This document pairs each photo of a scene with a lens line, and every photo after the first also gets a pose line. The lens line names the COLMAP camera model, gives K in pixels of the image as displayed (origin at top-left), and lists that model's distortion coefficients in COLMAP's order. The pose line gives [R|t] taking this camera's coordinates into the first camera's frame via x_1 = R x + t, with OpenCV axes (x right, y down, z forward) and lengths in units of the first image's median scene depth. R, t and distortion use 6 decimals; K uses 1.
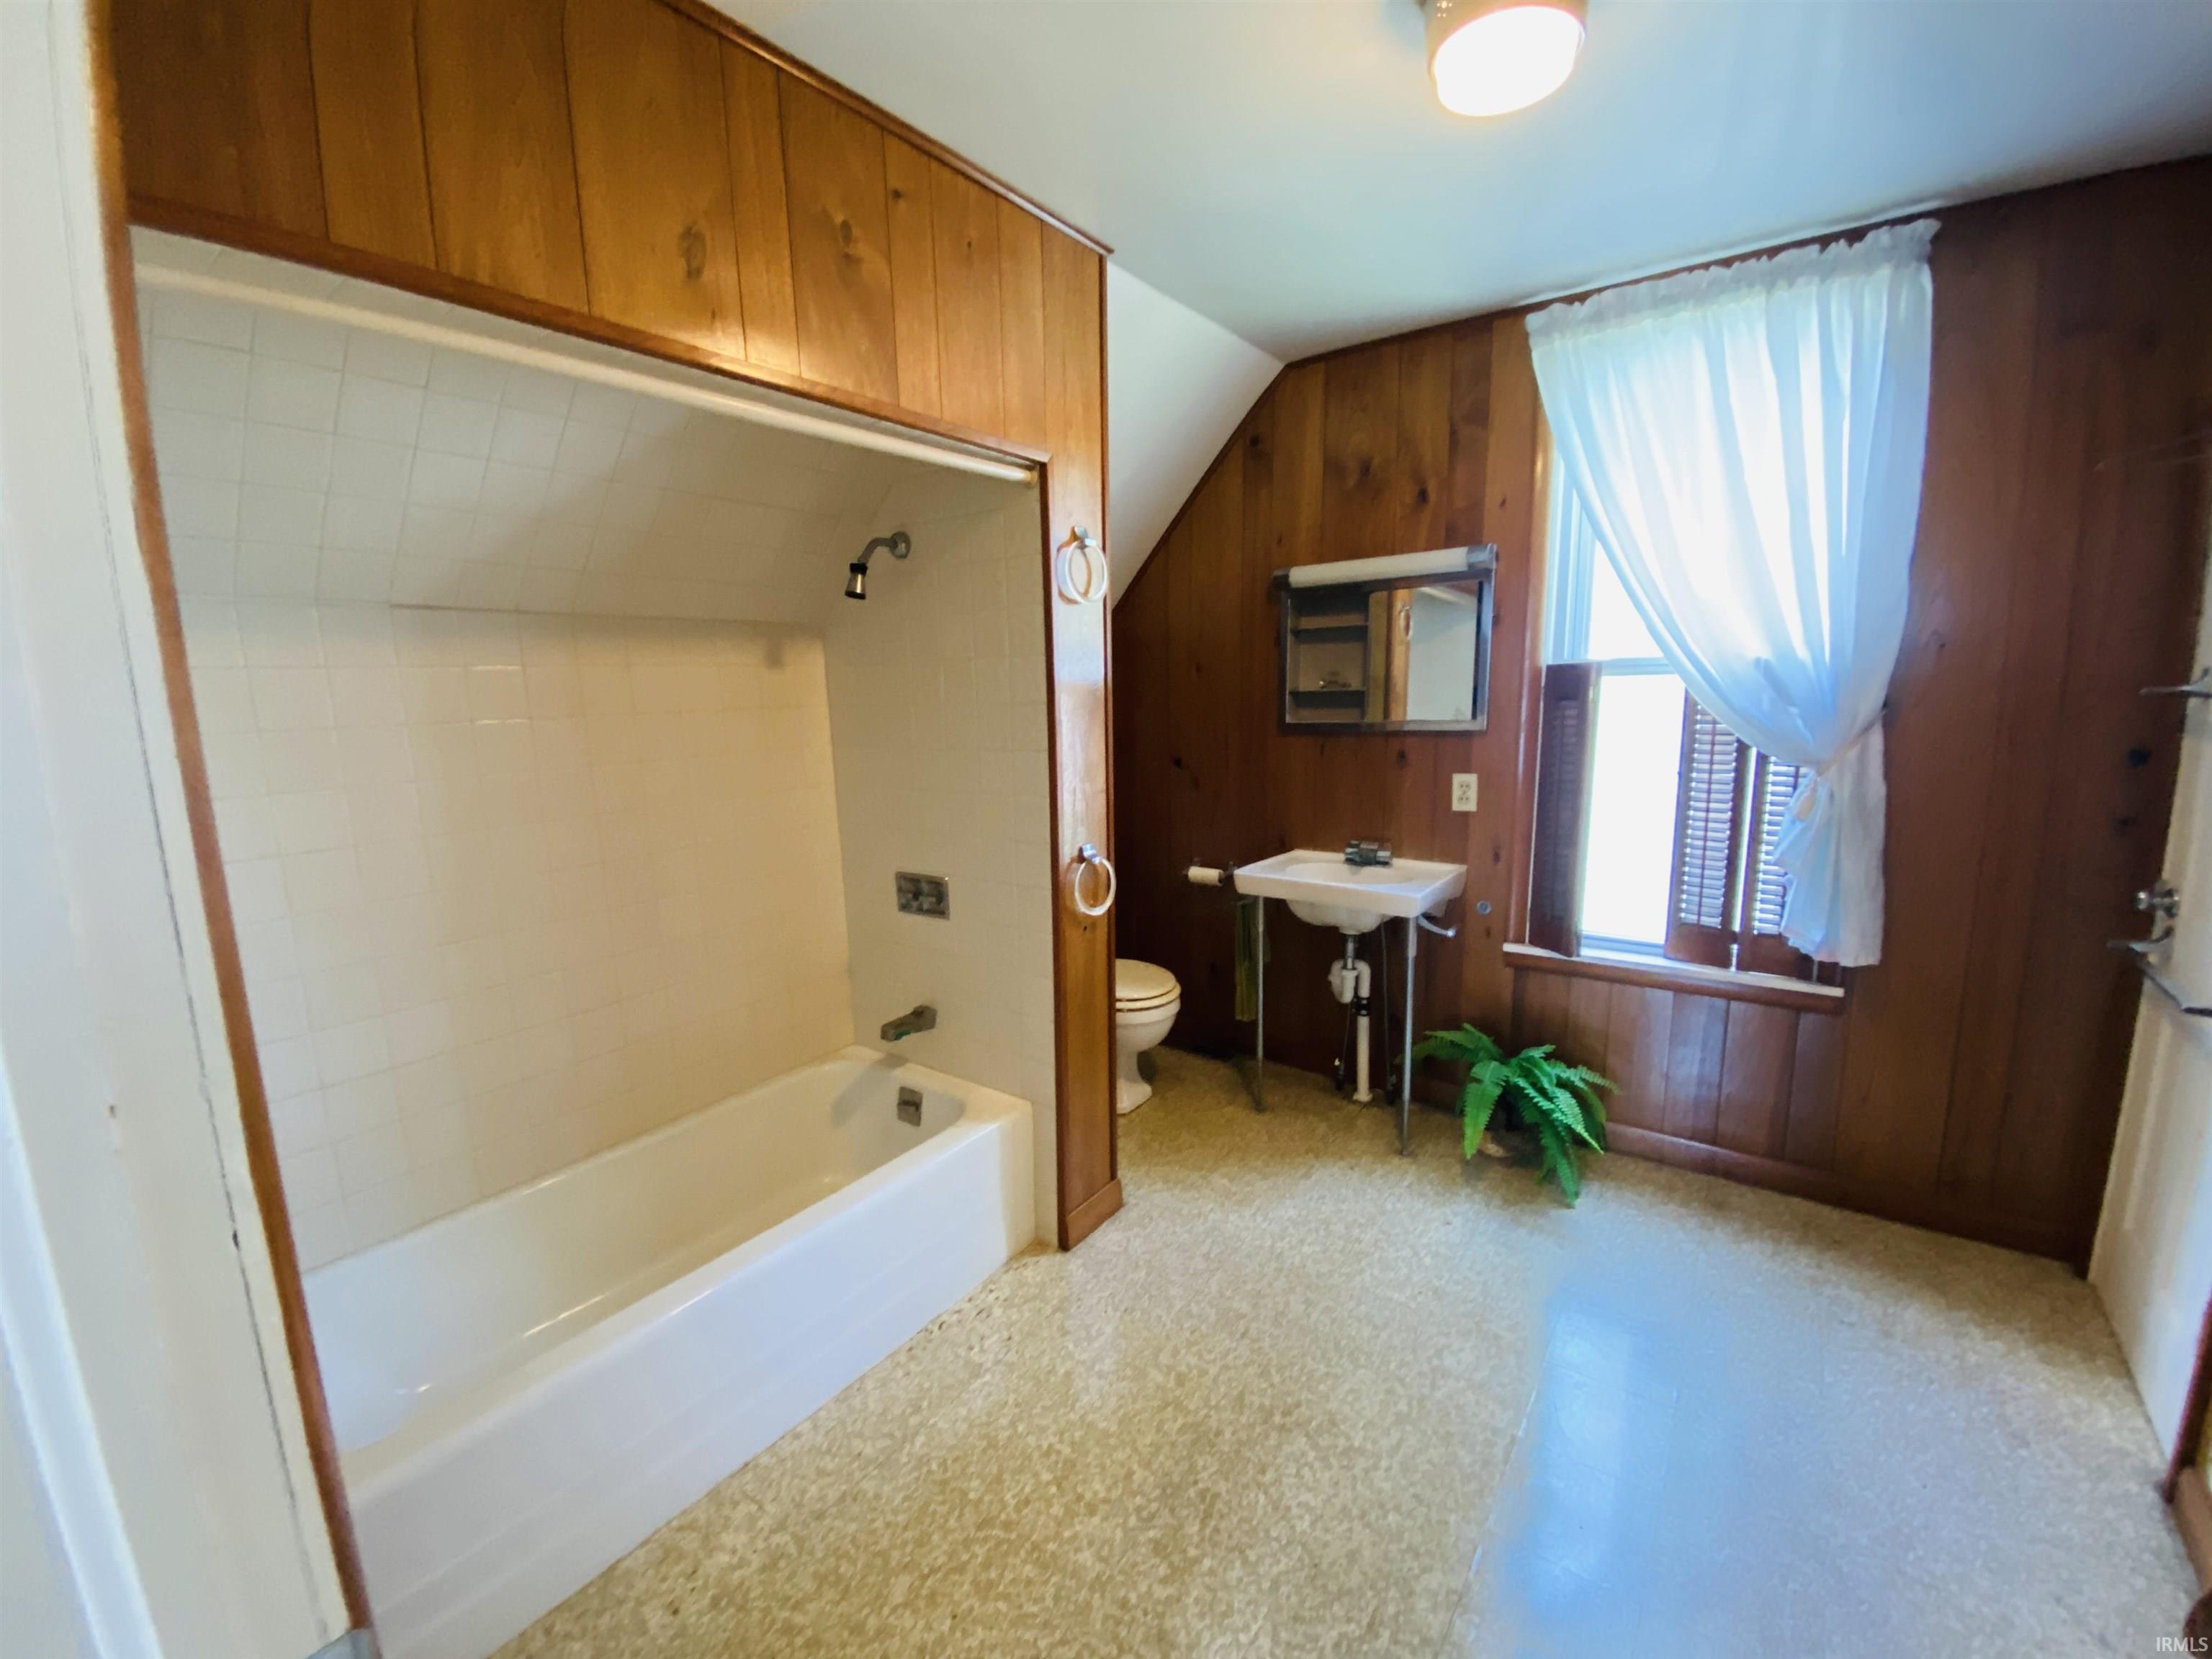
lens RADIAL K [[879.7, 0, 1106.0], [0, 879.7, 829.5], [0, 0, 1]] dist [0.026211, -0.024997]
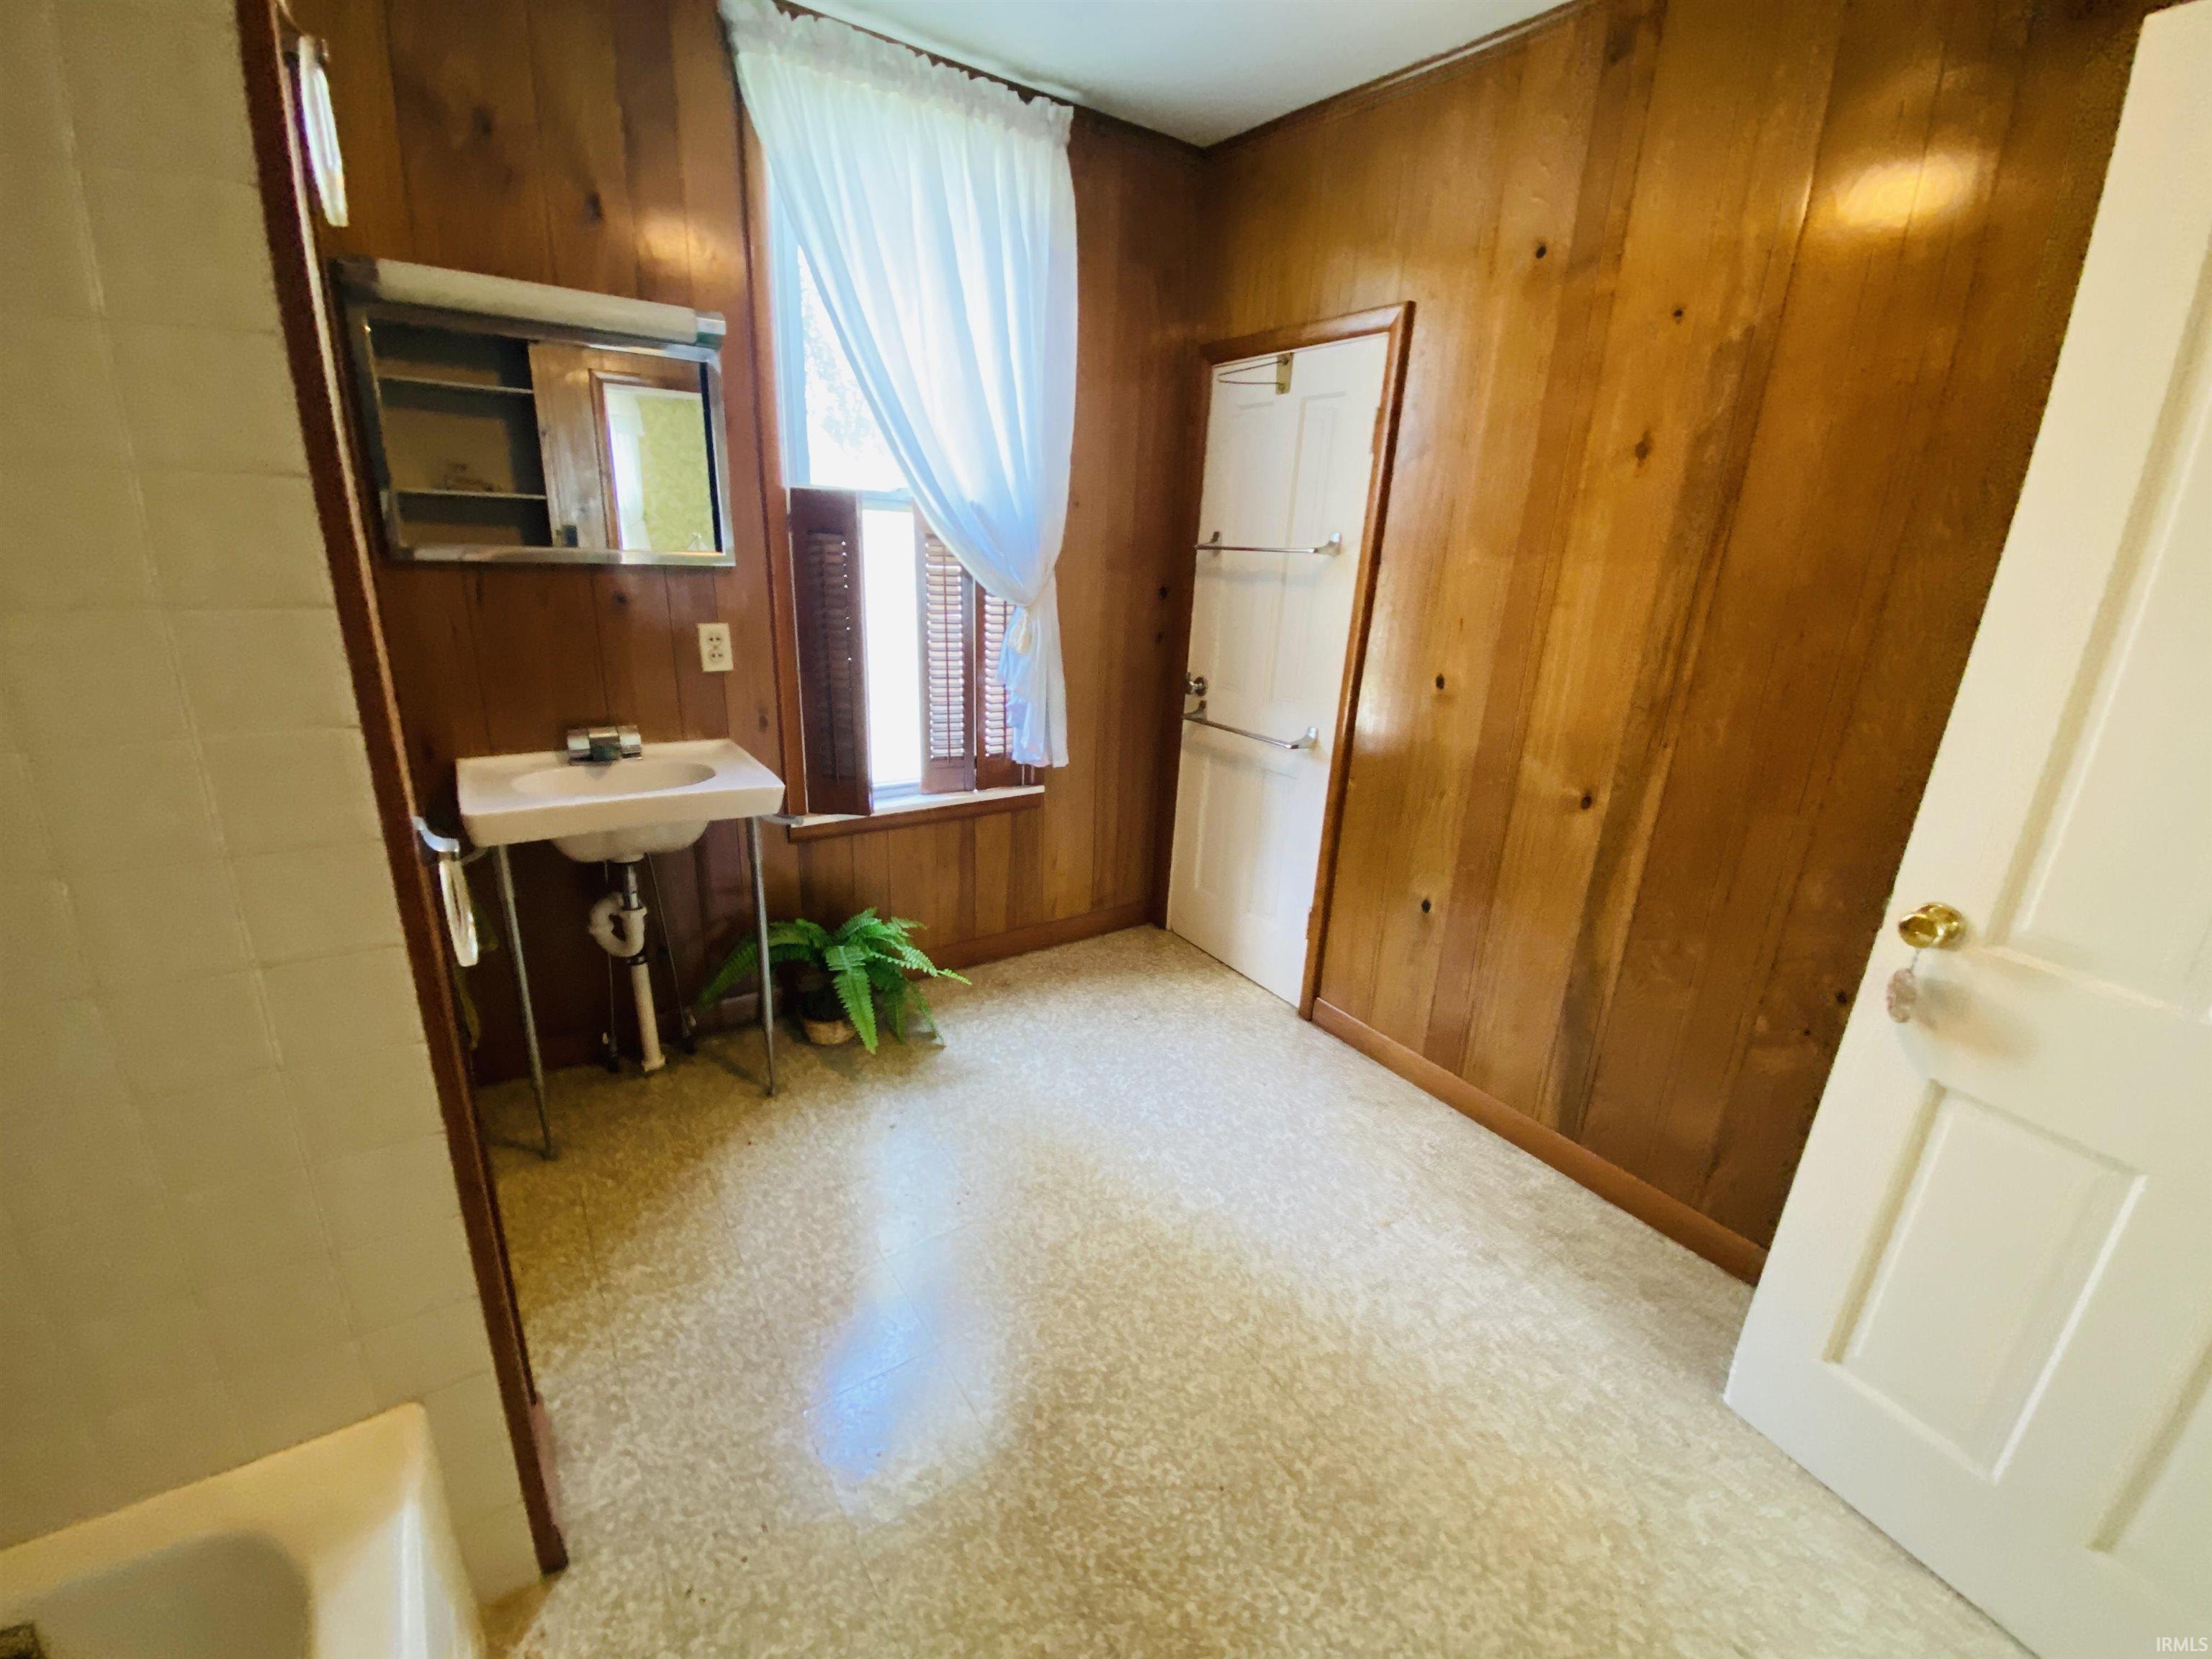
lens RADIAL K [[879.7, 0, 1106.0], [0, 879.7, 829.5], [0, 0, 1]] dist [0.026211, -0.024997]
pose [[0.323868, -0.254691, 0.911176, -0.297184], [0.089186, 0.967014, 0.238599, -0.050917], [-0.941889, 0.003990, 0.335900, 0.488766]]
